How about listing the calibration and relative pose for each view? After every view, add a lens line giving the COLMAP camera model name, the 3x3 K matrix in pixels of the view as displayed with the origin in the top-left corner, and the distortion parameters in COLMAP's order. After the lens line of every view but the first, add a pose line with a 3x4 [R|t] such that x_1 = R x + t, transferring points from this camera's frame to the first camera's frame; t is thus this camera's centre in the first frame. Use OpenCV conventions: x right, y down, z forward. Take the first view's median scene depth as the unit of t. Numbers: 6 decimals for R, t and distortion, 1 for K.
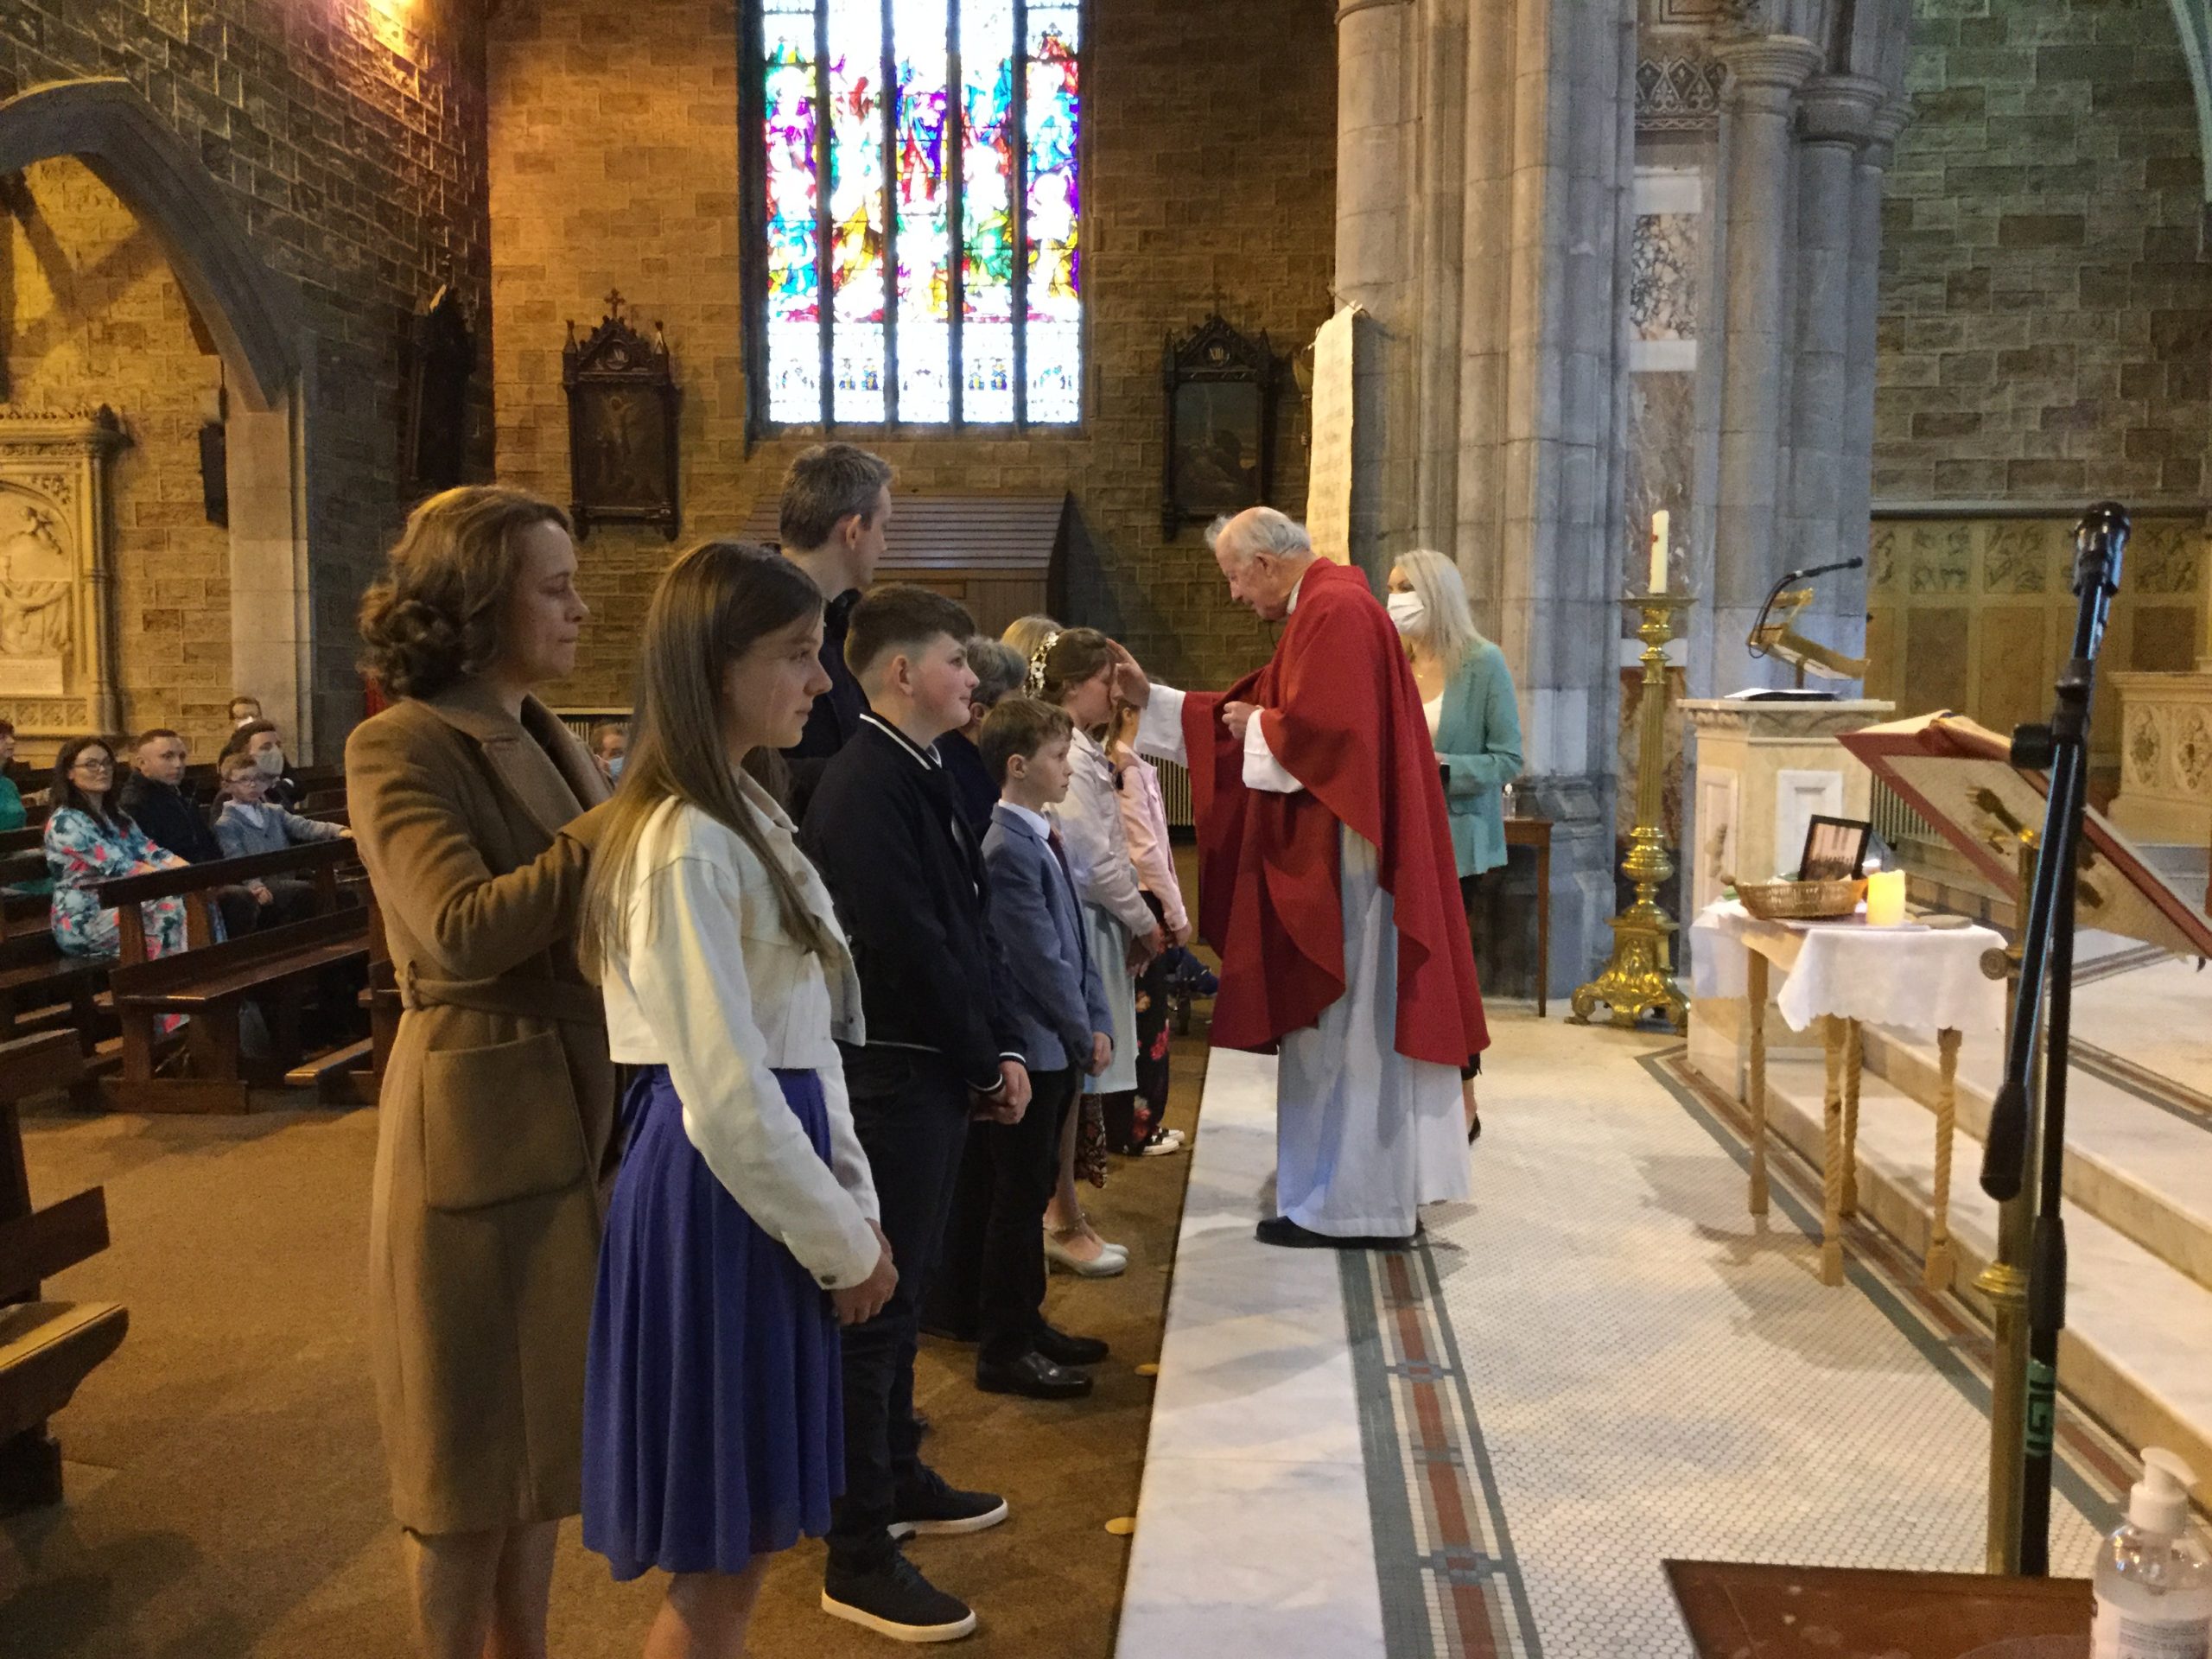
lens RADIAL K [[1983.9, 0, 1111.9], [0, 1983.9, 832.1], [0, 0, 1]] dist [0.155396, -0.329346]
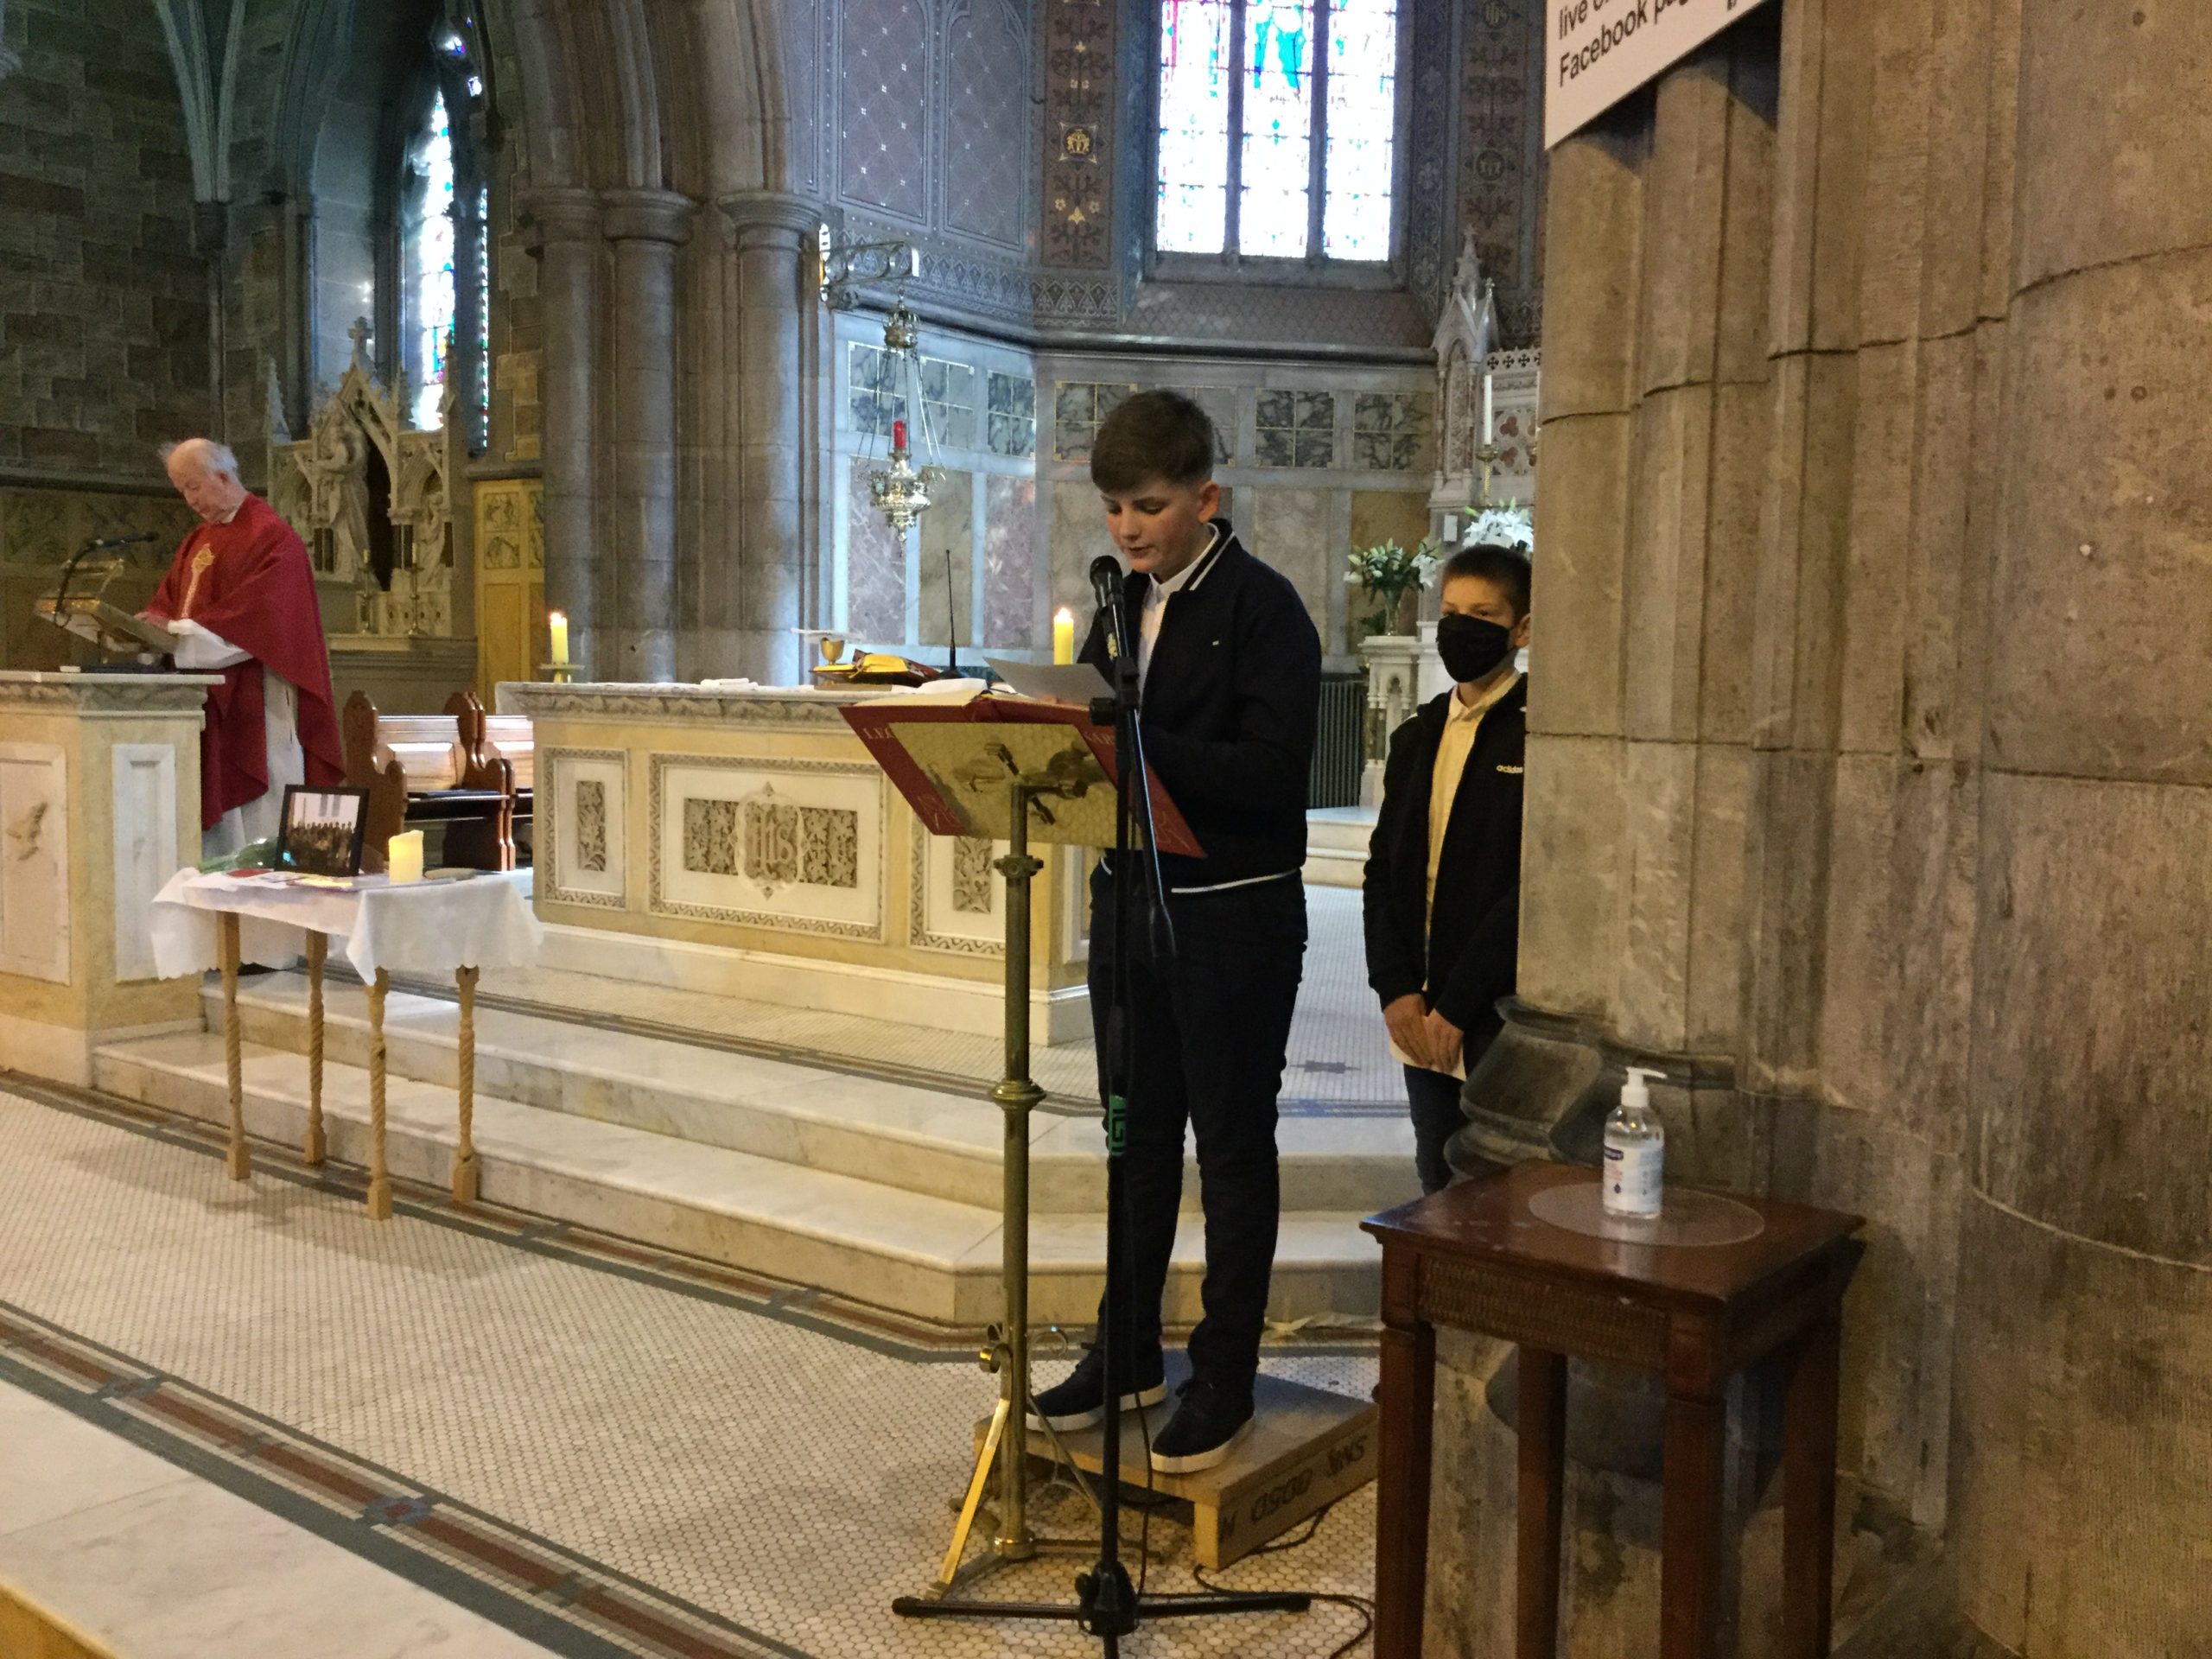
lens RADIAL K [[1987.2, 0, 1116.0], [0, 1987.2, 831.0], [0, 0, 1]] dist [0.147407, -0.303067]
pose [[0.545217, -0.059507, 0.836180, -0.162074], [0.048327, 0.998050, 0.039516, -0.002871], [-0.836901, 0.018865, 0.547029, 0.040539]]
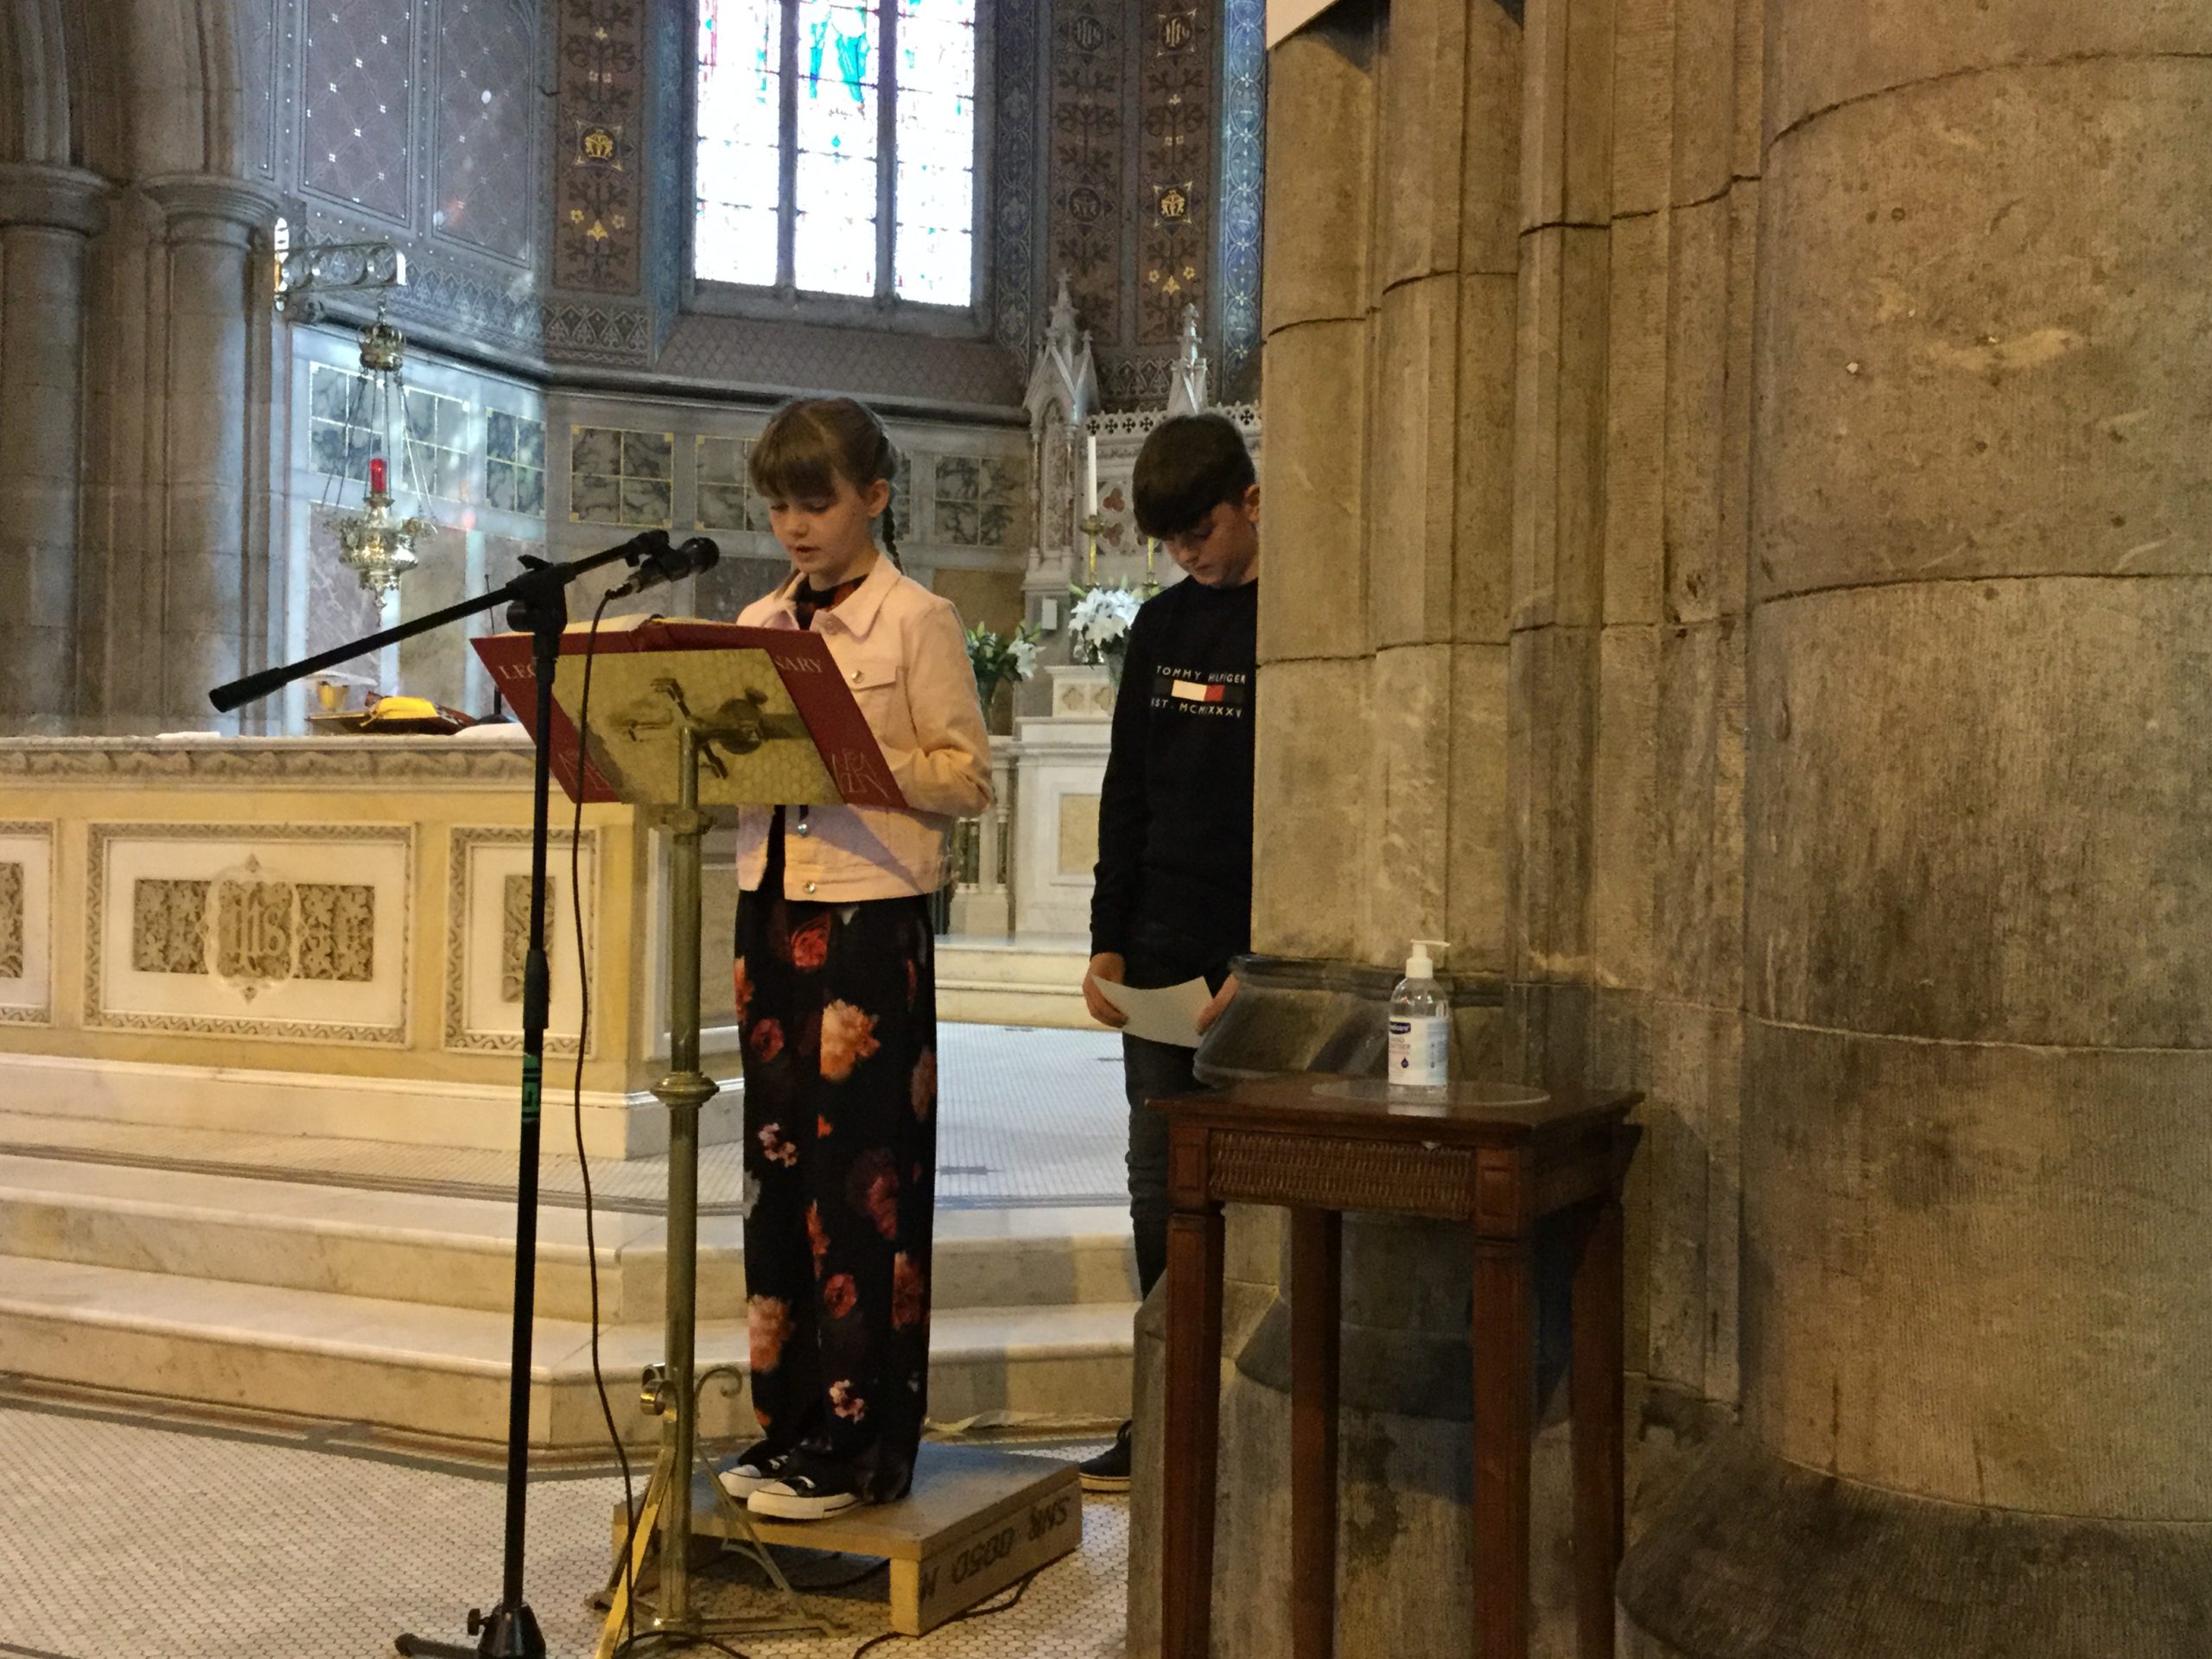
lens RADIAL K [[2450.0, 0, 1112.6], [0, 2450.0, 833.2], [0, 0, 1]] dist [0.161036, -0.375421]
pose [[0.363403, 0.008499, 0.931593, -0.203442], [0.054061, 0.998081, -0.030195, 0.030971], [-0.930062, 0.061336, 0.362246, 0.049700]]
